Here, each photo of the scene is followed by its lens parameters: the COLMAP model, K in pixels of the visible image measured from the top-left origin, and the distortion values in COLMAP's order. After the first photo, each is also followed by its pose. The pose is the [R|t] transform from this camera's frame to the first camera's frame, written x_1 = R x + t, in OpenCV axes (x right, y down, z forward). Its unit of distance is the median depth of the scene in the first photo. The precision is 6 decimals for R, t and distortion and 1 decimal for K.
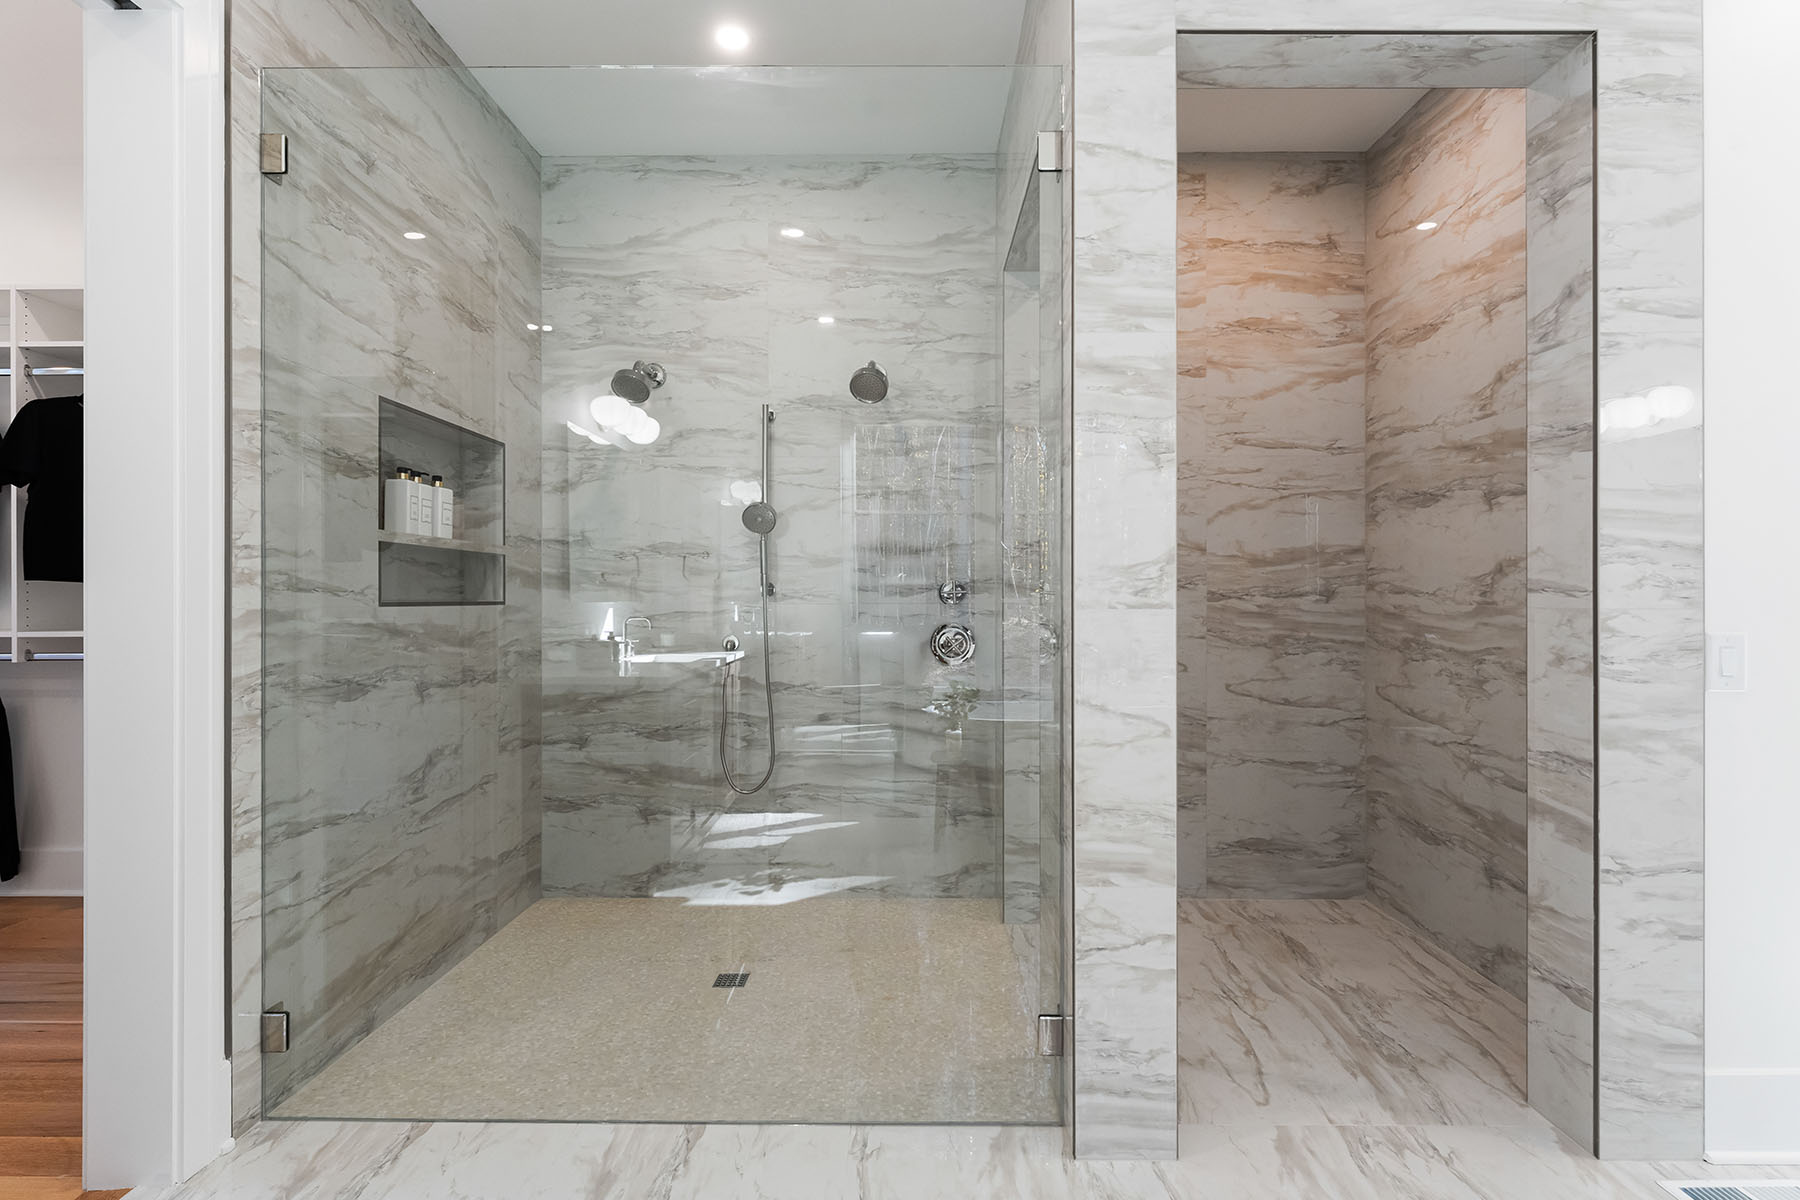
lens RADIAL K [[831.7, 0, 900.6], [0, 831.7, 594.7], [0, 0, 1]] dist [-0.002535, -0.000259]
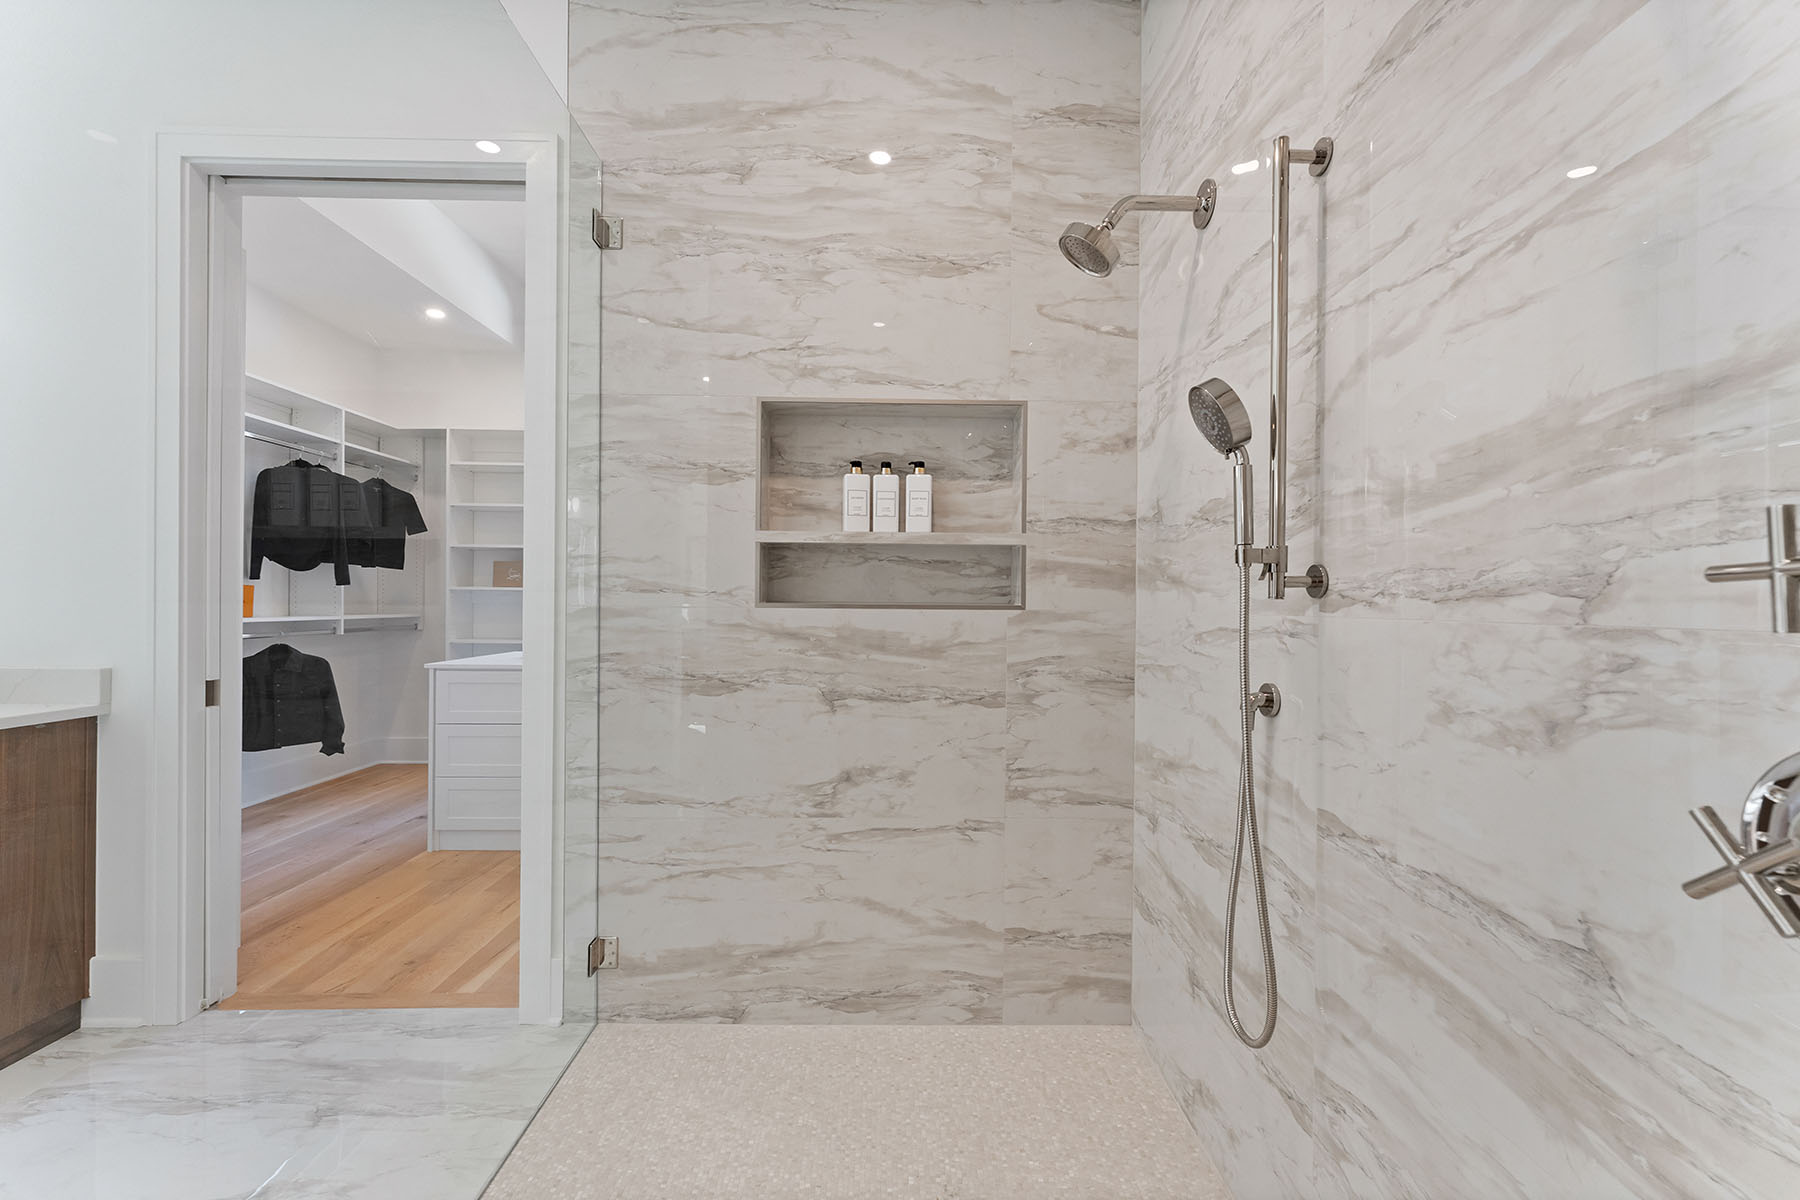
lens RADIAL K [[751.8, 0, 900.4], [0, 751.8, 609.7], [0, 0, 1]] dist [-0.000877, 0.000061]
pose [[0.043382, 0.005089, -0.999046, 0.288028], [-0.003746, 0.999981, 0.004931, 0.011960], [0.999052, 0.003529, 0.043400, 1.135193]]
